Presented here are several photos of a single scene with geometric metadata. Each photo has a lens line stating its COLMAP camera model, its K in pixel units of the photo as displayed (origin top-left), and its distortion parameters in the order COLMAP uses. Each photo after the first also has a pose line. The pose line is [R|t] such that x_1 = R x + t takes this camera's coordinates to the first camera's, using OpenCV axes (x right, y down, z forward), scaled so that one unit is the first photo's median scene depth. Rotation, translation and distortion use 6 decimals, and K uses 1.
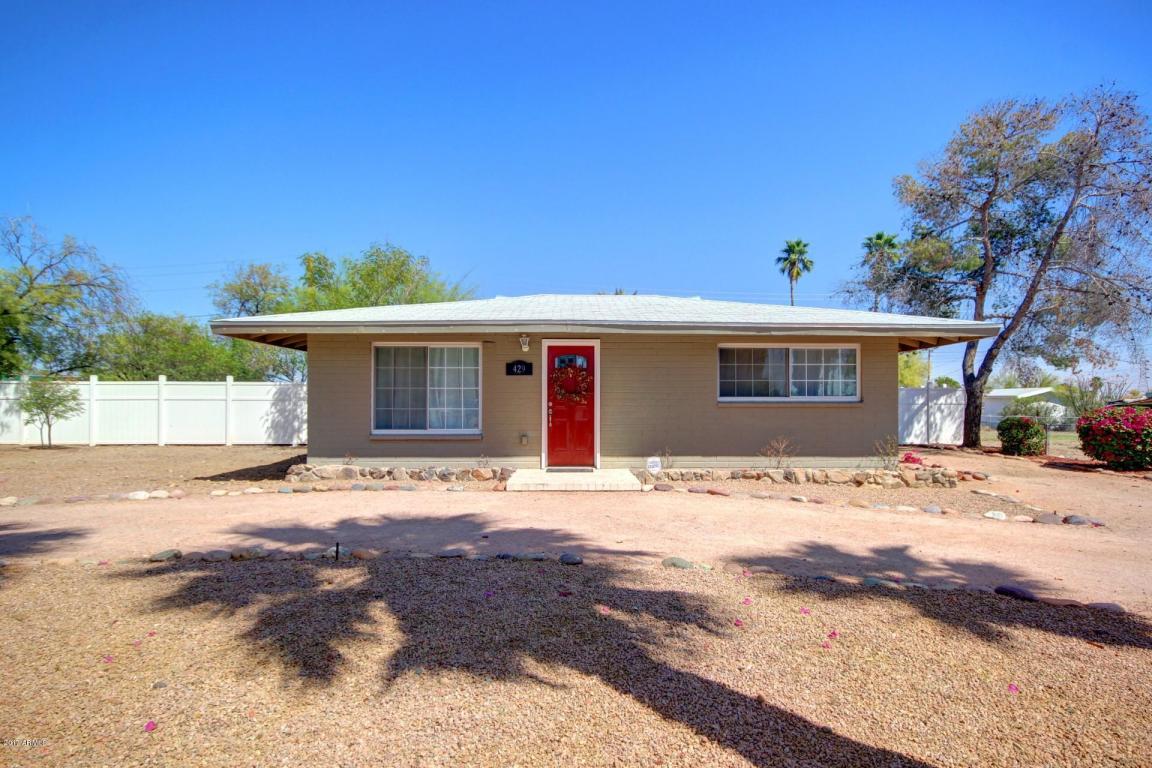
lens RADIAL K [[663.2, 0, 585.7], [0, 663.2, 395.6], [0, 0, 1]] dist [0.002671, 0.001055]
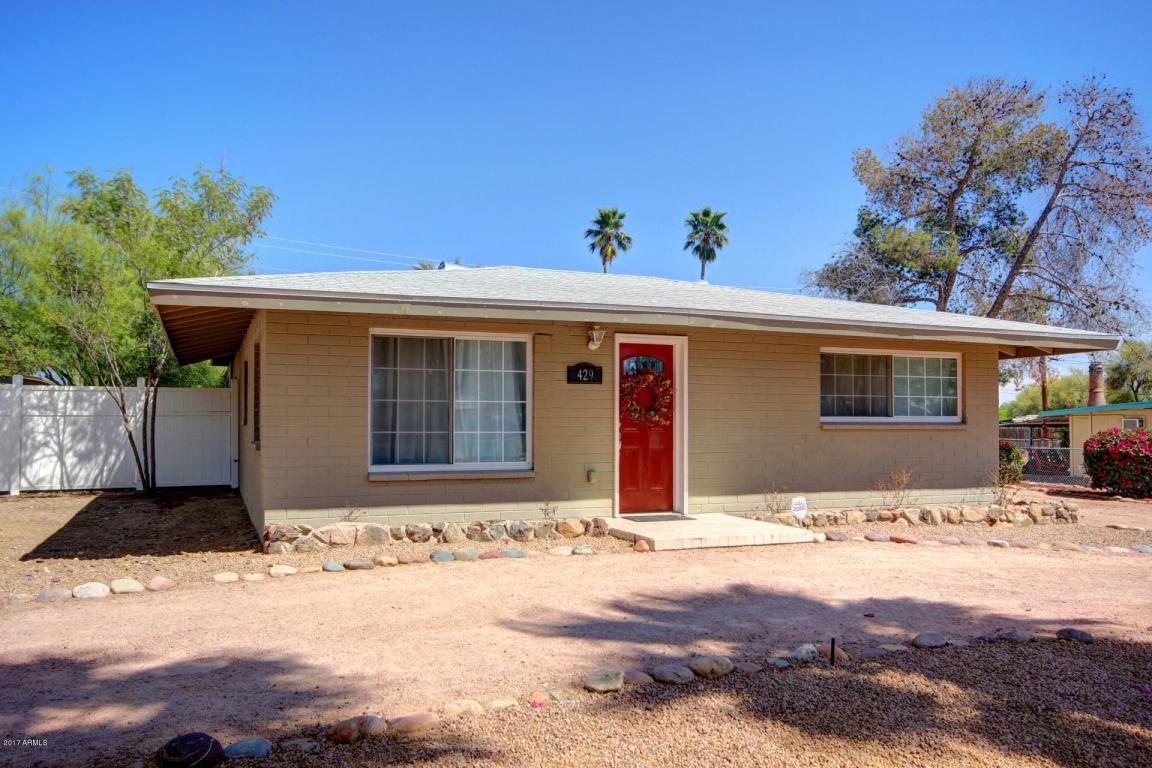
lens RADIAL K [[919.0, 0, 576.0], [0, 919.0, 384.0], [0, 0, 1]] dist [0.007720, 0.006192]
pose [[0.933361, 0.017278, 0.358523, -0.450578], [-0.007649, 0.999571, -0.028258, -0.002902], [-0.358857, 0.023632, 0.933093, 0.102615]]
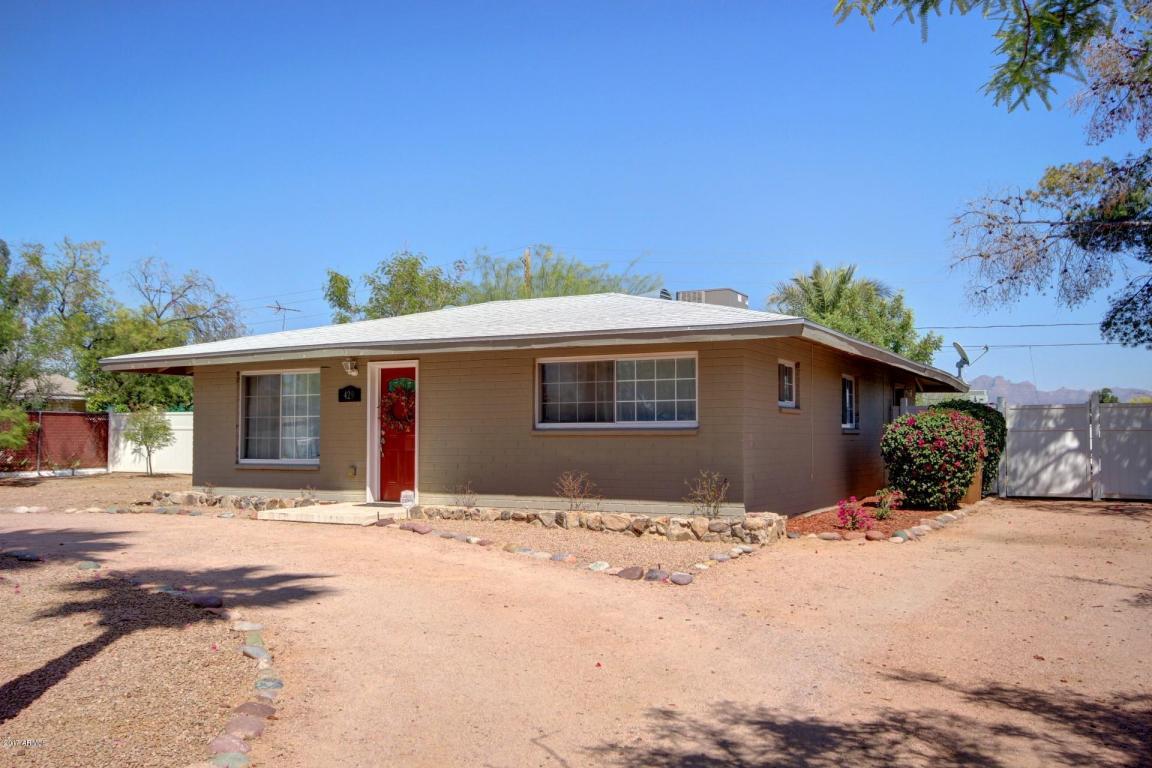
lens RADIAL K [[1012.5, 0, 576.0], [0, 1012.5, 384.0], [0, 0, 1]] dist [-0.000659, -0.002567]
pose [[0.863644, -0.028205, -0.503312, 0.884178], [0.010826, 0.999241, -0.037420, 0.001229], [0.503985, 0.026869, 0.863294, -0.067661]]
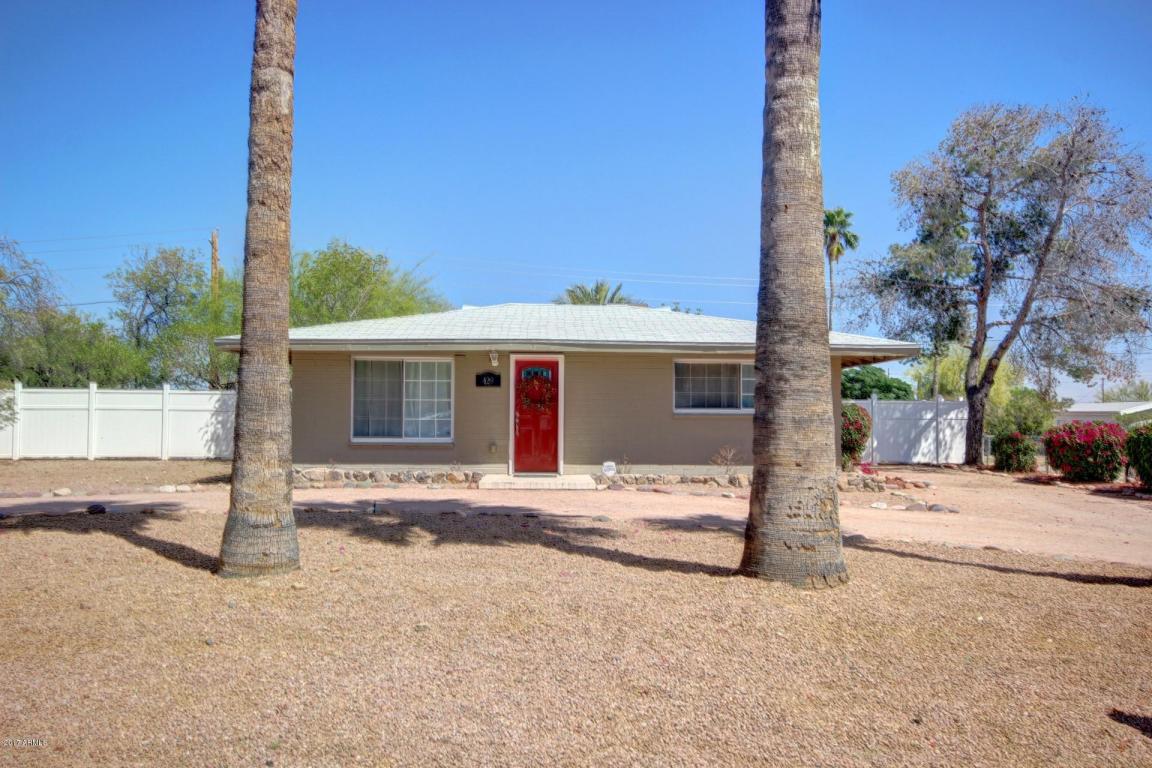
lens RADIAL K [[980.6, 0, 576.0], [0, 980.6, 384.0], [0, 0, 1]] dist [-0.004053, -0.000798]
pose [[0.999946, 0.005724, 0.008695, 0.027588], [-0.005499, 0.999654, -0.025741, 0.003473], [-0.008839, 0.025691, 0.999631, -0.586348]]
